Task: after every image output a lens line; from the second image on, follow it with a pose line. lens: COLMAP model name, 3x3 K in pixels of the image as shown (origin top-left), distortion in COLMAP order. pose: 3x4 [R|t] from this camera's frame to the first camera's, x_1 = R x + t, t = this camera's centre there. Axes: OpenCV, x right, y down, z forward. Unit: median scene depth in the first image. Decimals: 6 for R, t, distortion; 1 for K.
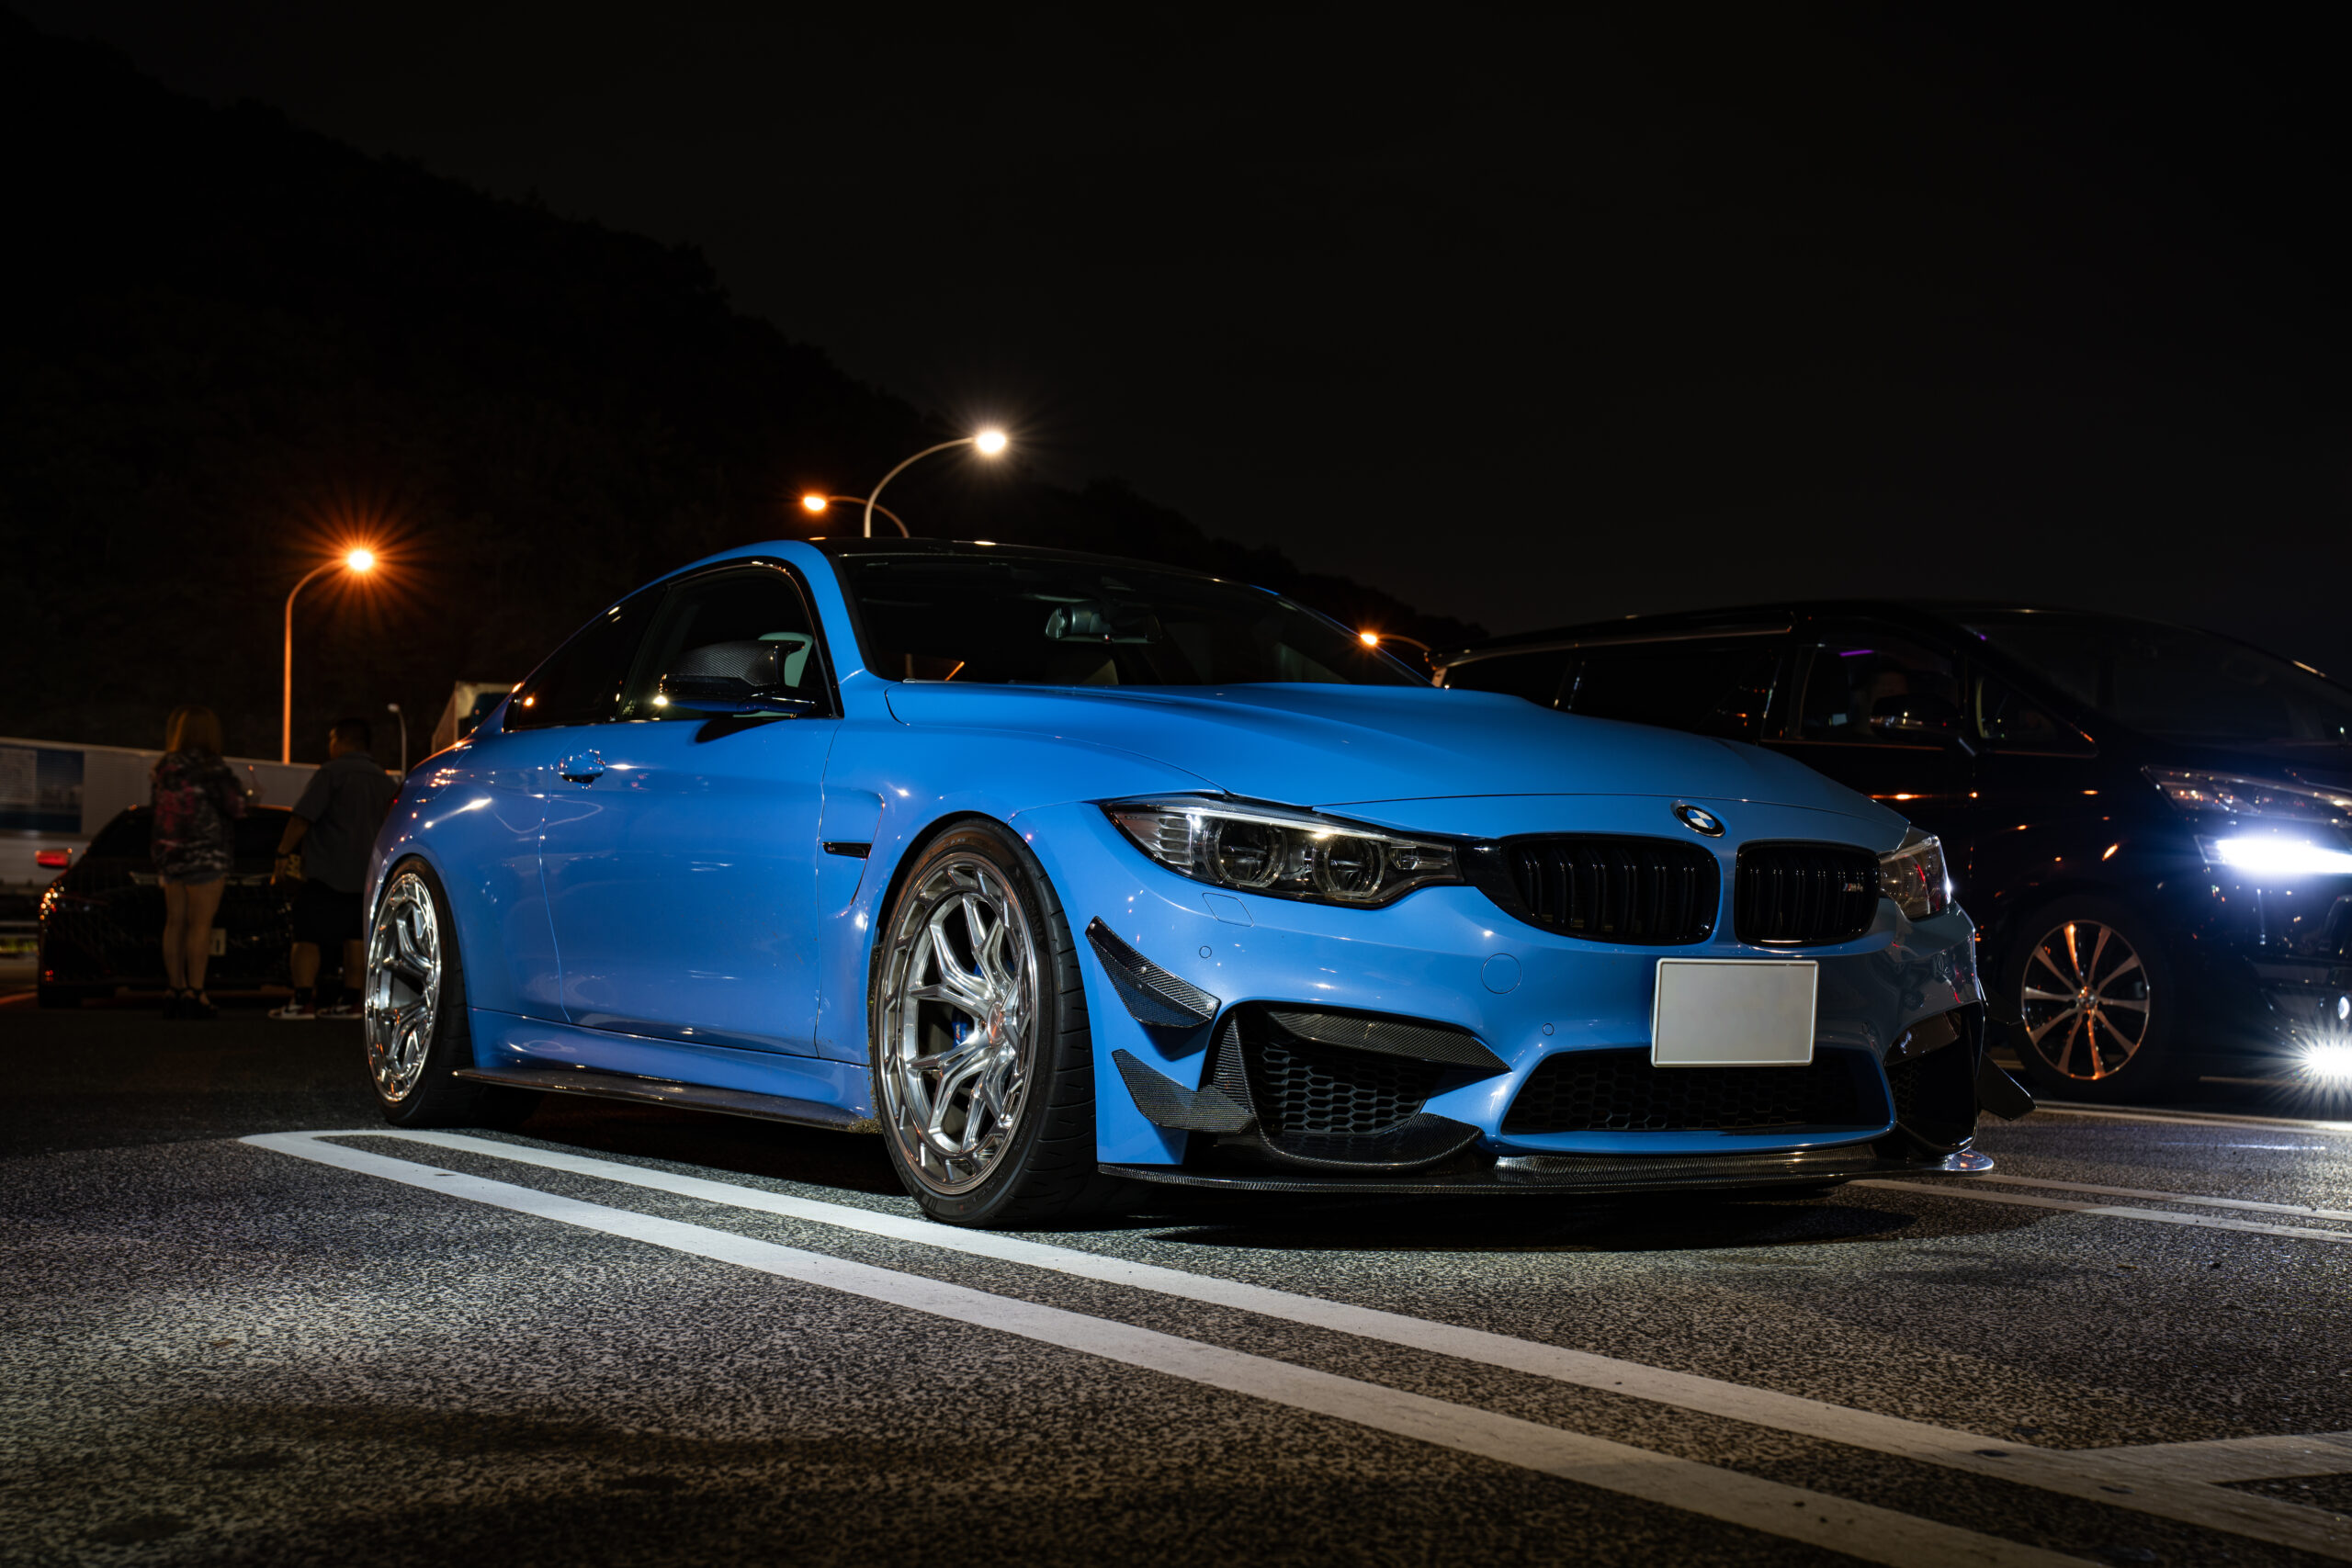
lens RADIAL K [[3031.8, 0, 1174.7], [0, 3031.8, 793.2], [0, 0, 1]] dist [0.173378, 0.000000]
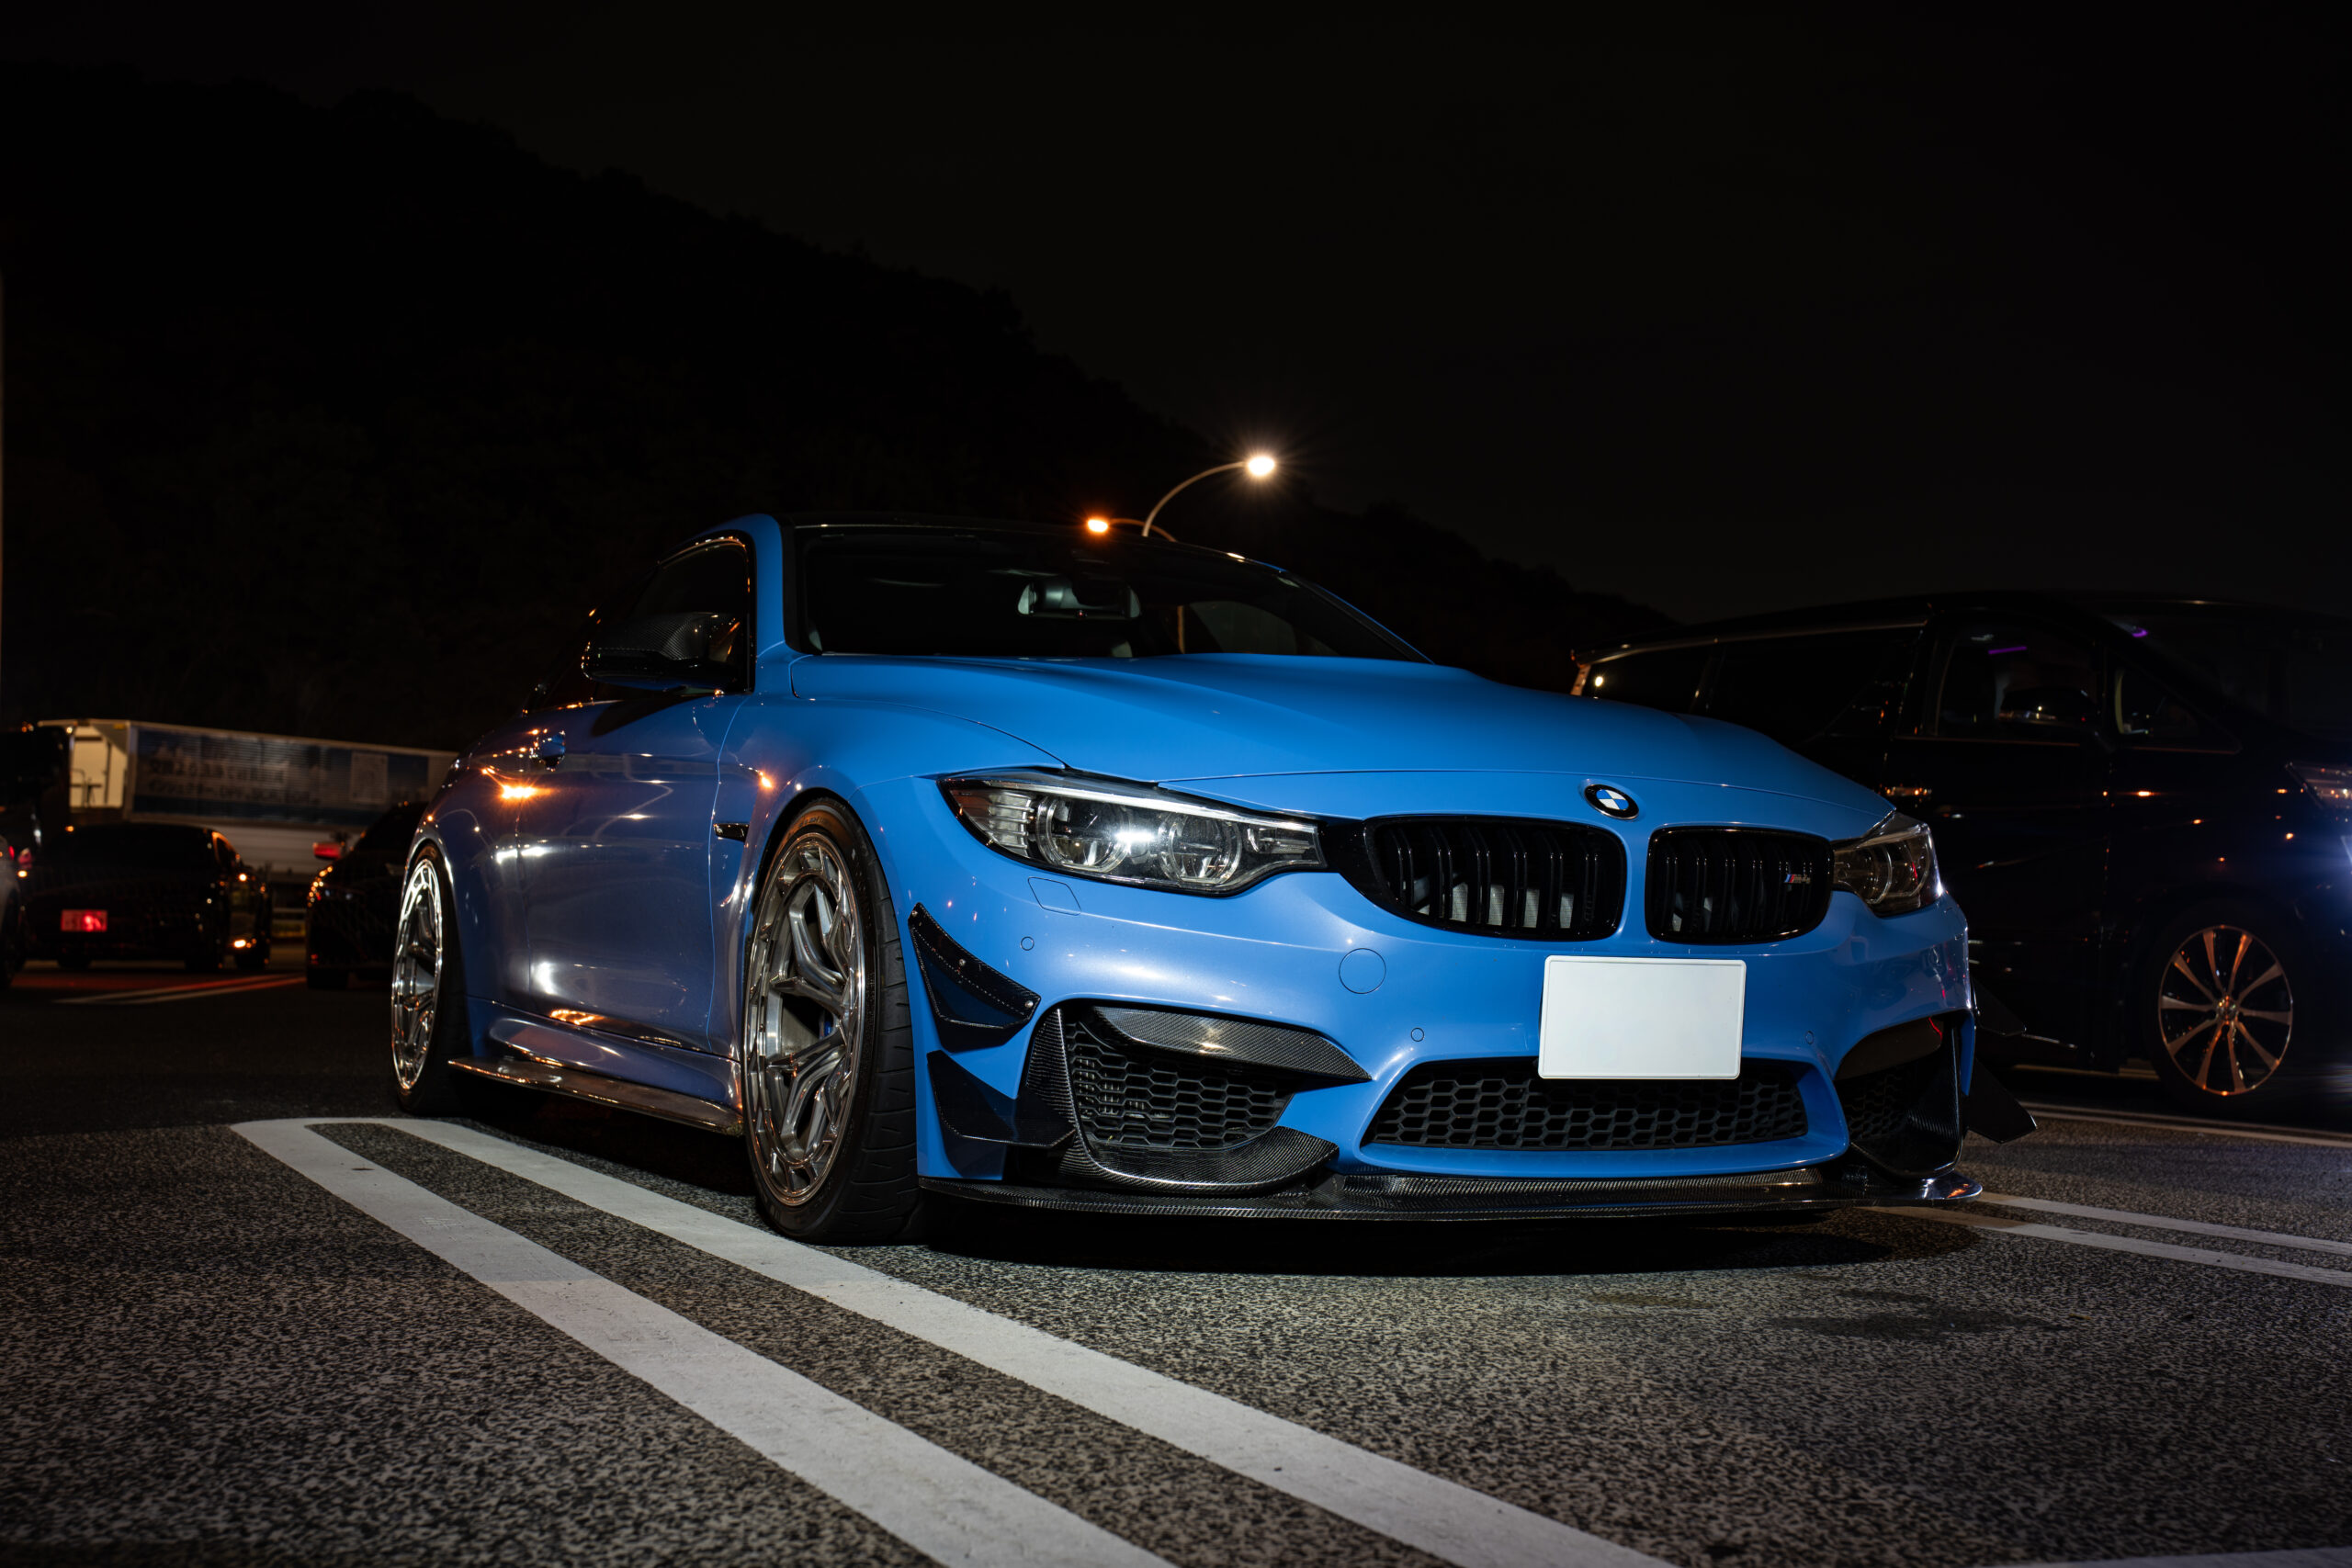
lens RADIAL K [[2806.0, 0, 1175.8], [0, 2806.0, 792.5], [0, 0, 1]] dist [0.099735, 0.000000]
pose [[0.992782, 0.004848, -0.119834, 0.138343], [-0.005406, 0.999976, -0.004328, 0.009998], [0.119811, 0.004945, 0.992784, 0.162768]]
